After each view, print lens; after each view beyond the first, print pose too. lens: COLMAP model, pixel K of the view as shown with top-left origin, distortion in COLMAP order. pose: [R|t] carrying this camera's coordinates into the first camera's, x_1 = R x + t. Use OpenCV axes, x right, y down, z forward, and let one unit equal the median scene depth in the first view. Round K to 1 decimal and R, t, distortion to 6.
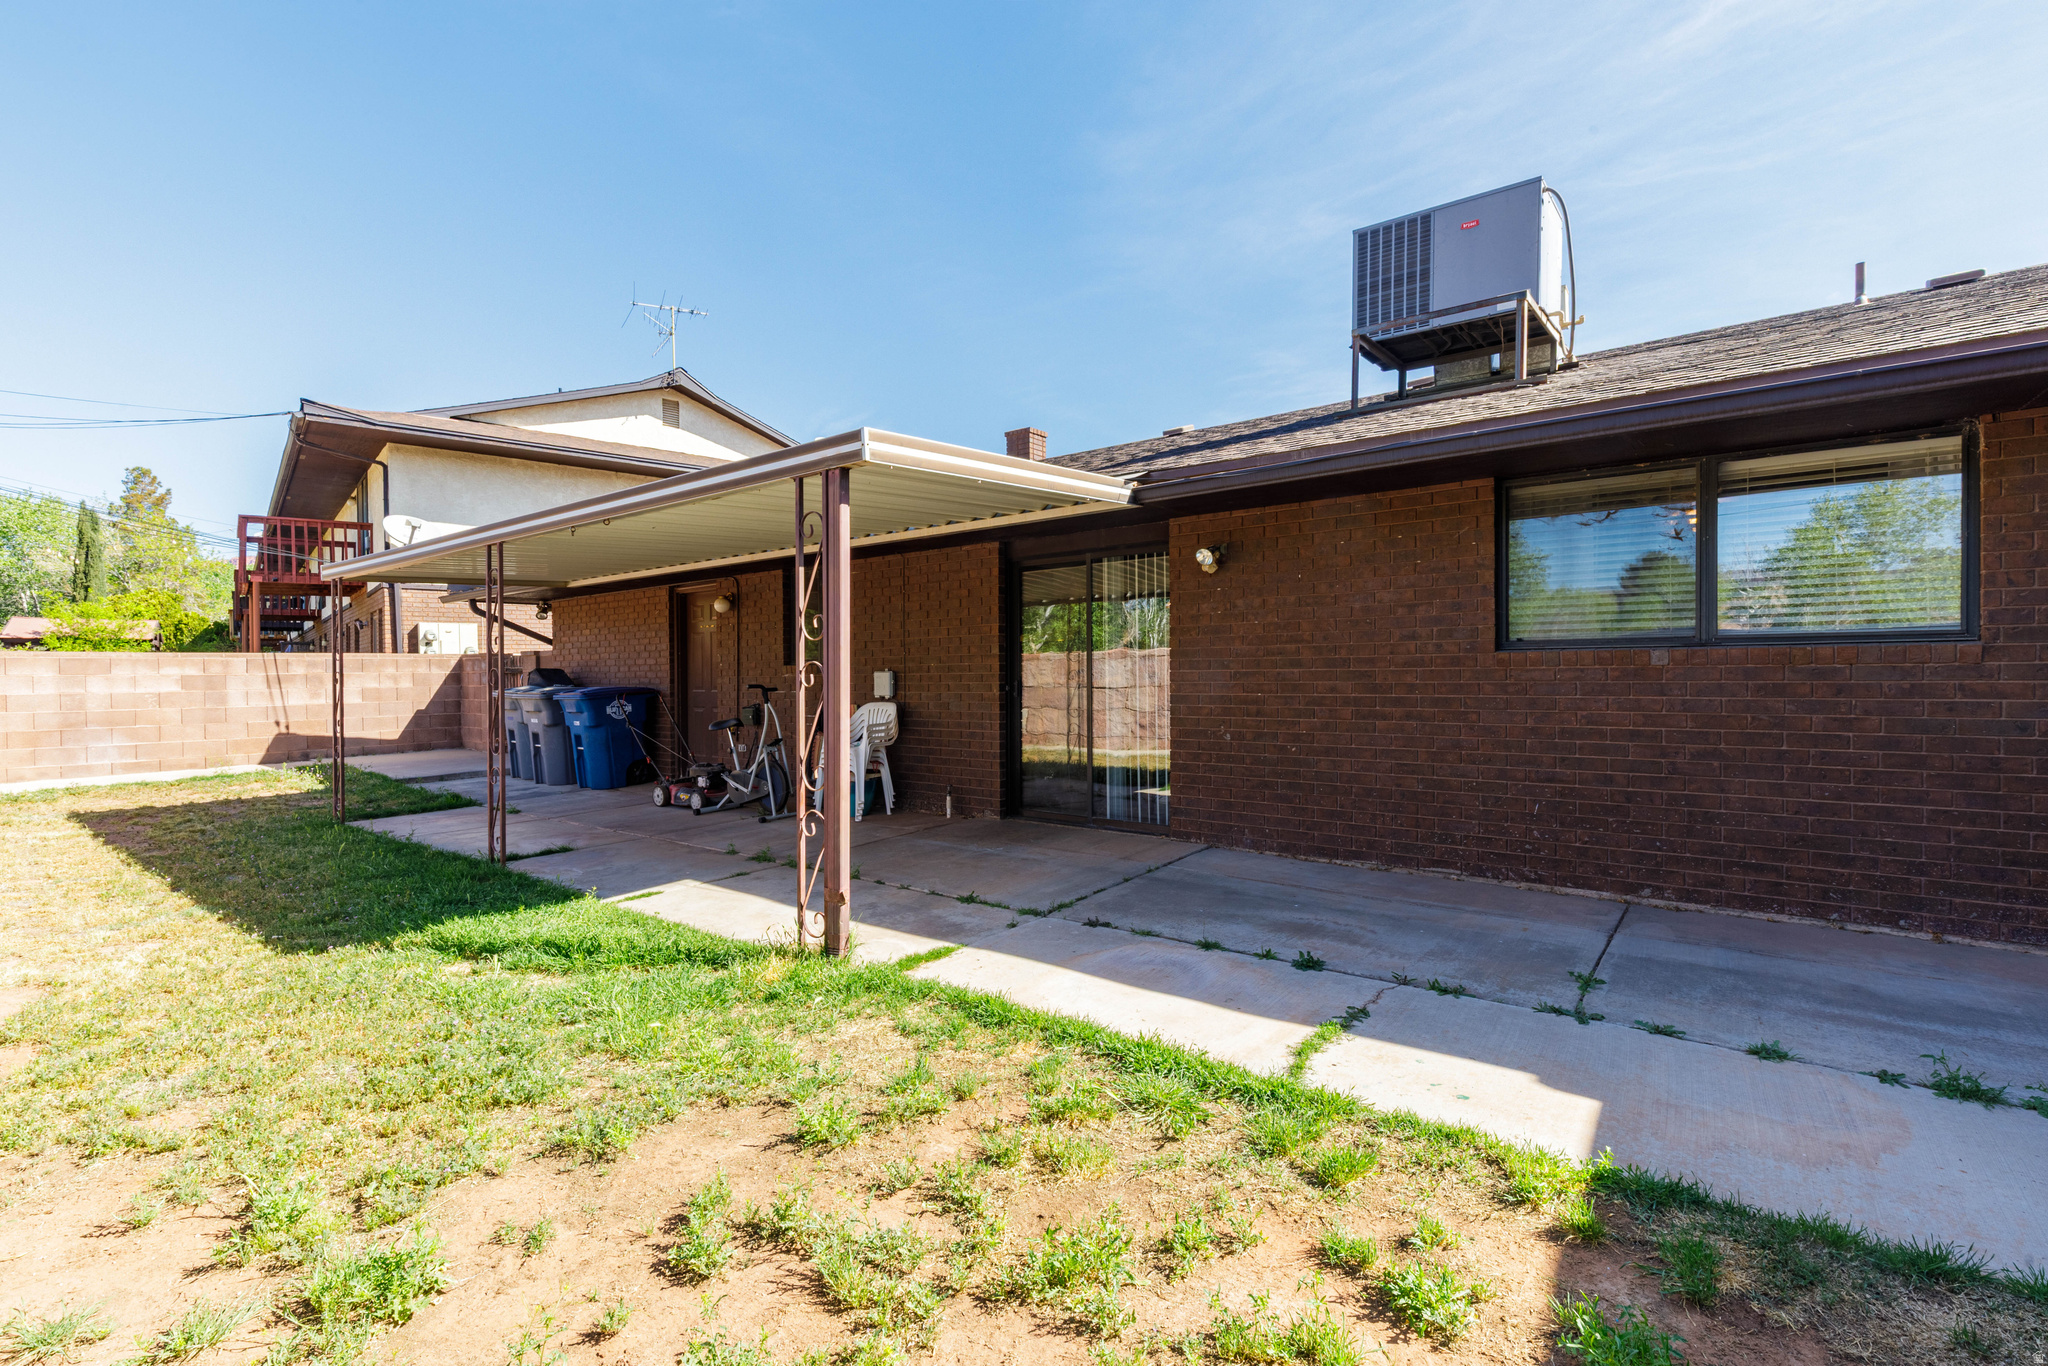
lens RADIAL K [[915.9, 0, 1026.3], [0, 915.9, 683.7], [0, 0, 1]] dist [0.000807, -0.000642]
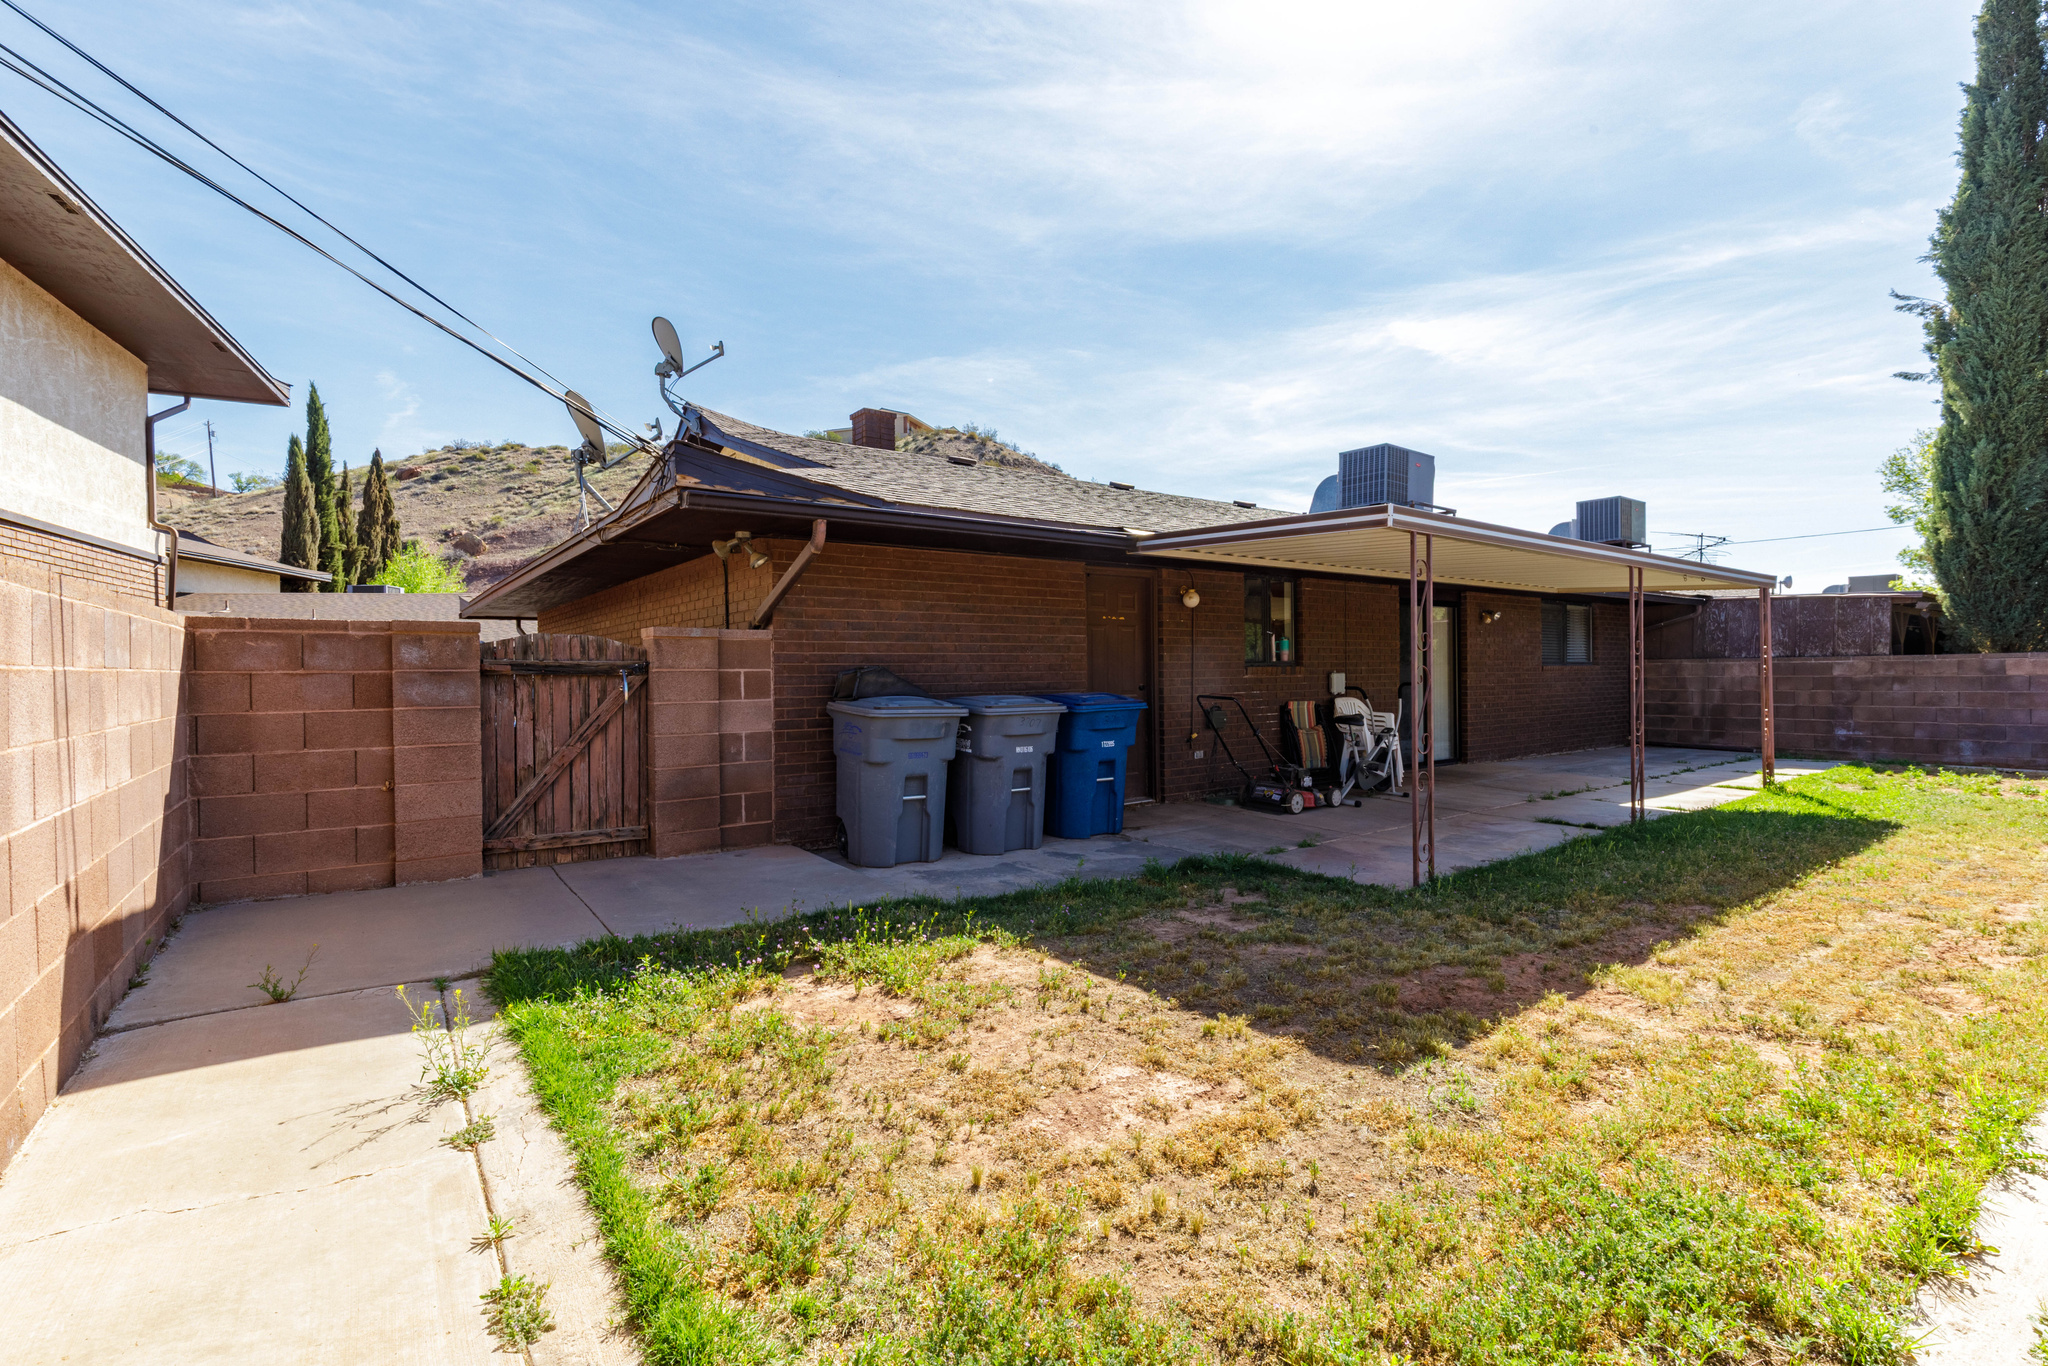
lens RADIAL K [[915.9, 0, 1026.2], [0, 915.9, 681.8], [0, 0, 1]] dist [0.000807, -0.000642]
pose [[0.260492, -0.001892, 0.965474, -1.049092], [0.019632, 0.999802, -0.003338, -0.004542], [-0.965276, 0.019824, 0.260477, 0.779979]]
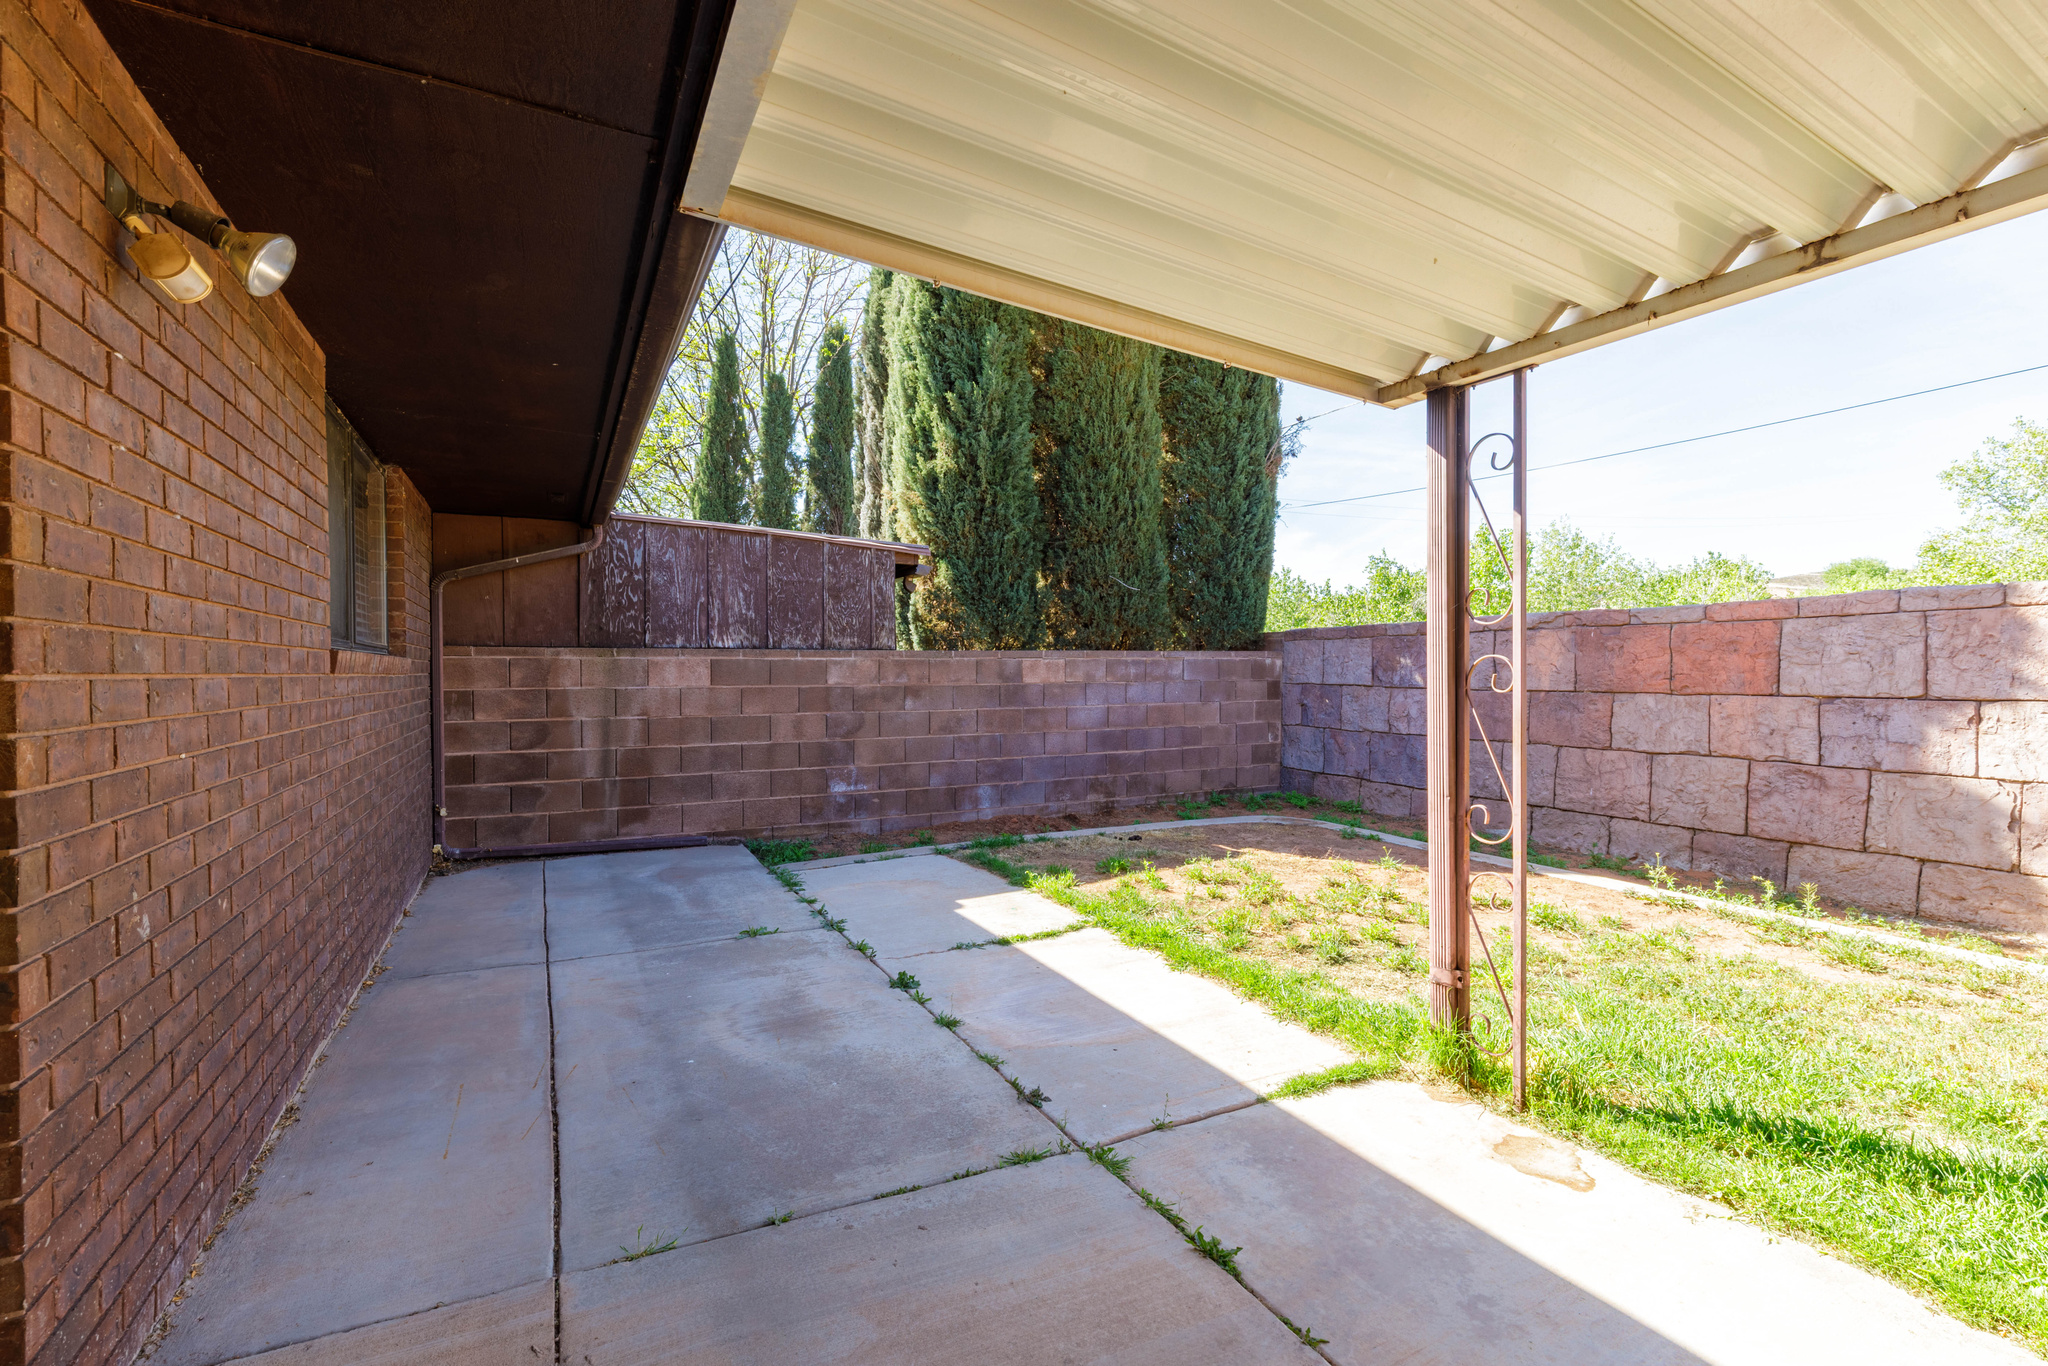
lens RADIAL K [[915.9, 0, 1031.9], [0, 915.9, 680.2], [0, 0, 1]] dist [0.000807, -0.000642]
pose [[-0.916221, 0.007759, 0.400597, -0.067437], [0.015799, 0.999735, 0.016770, -0.007618], [-0.400361, 0.021694, -0.916101, 0.618483]]
